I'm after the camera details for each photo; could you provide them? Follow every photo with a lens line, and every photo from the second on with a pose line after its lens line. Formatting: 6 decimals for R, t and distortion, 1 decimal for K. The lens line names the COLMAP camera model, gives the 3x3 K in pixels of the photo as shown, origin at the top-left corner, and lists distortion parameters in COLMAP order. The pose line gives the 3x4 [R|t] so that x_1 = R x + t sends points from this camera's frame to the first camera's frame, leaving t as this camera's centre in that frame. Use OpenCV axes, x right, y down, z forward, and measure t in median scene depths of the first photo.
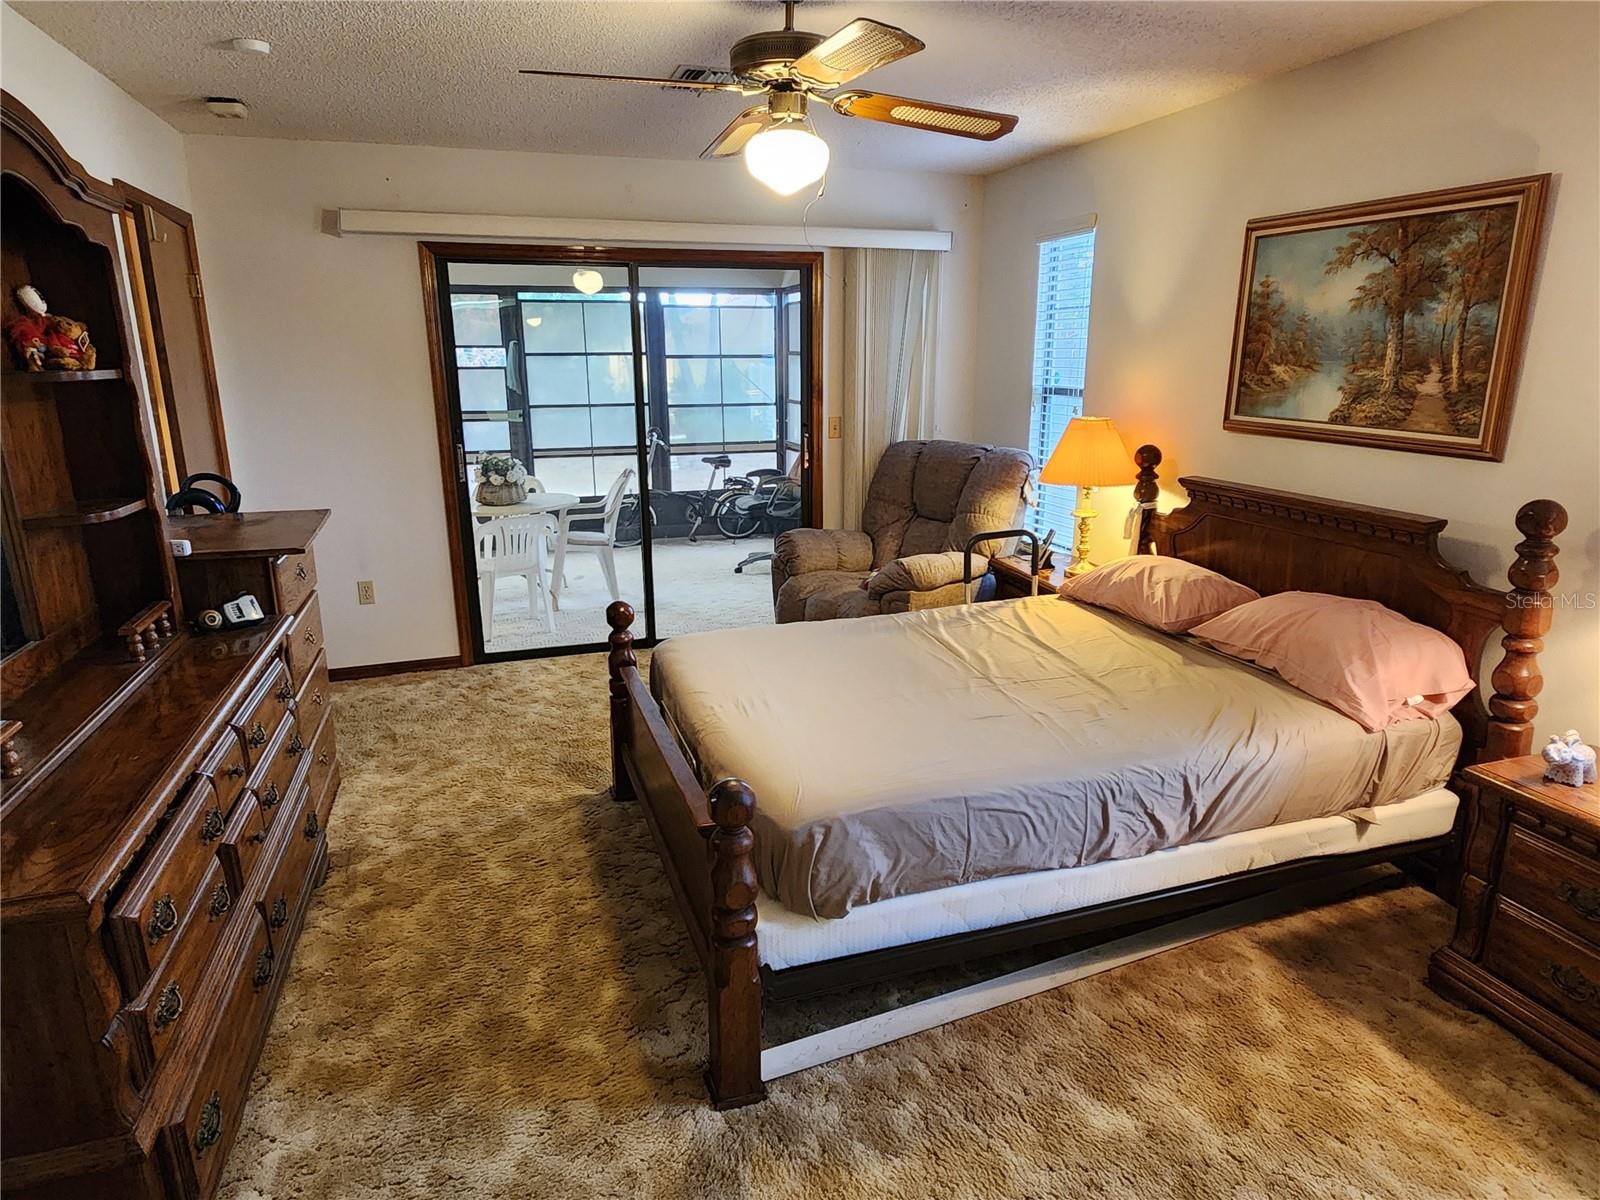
lens RADIAL K [[921.9, 0, 795.7], [0, 921.9, 595.1], [0, 0, 1]] dist [0.017886, -0.006792]
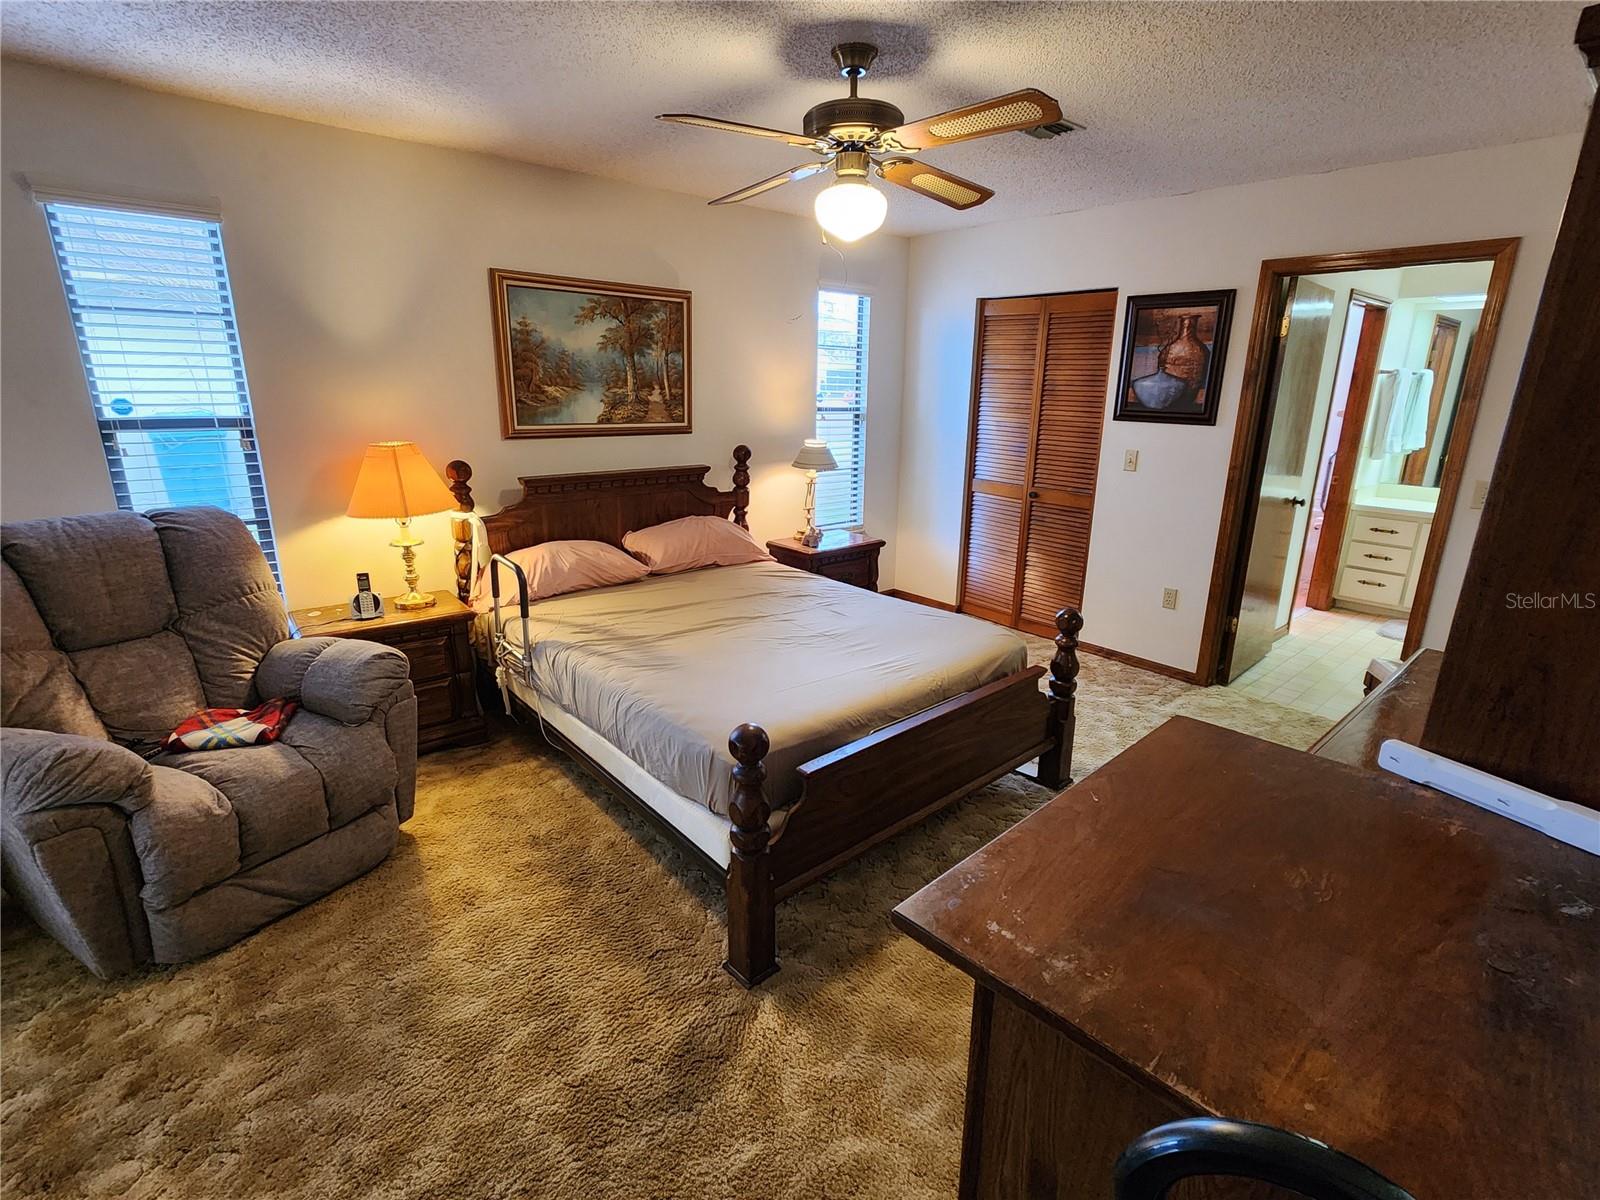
lens RADIAL K [[753.5, 0, 796.5], [0, 753.5, 599.3], [0, 0, 1]] dist [-0.001541, -0.000241]
pose [[-0.365440, -0.260811, 0.893550, -0.776149], [0.227818, 0.905690, 0.357527, -0.311171], [-0.902526, 0.334222, -0.271558, 1.209366]]
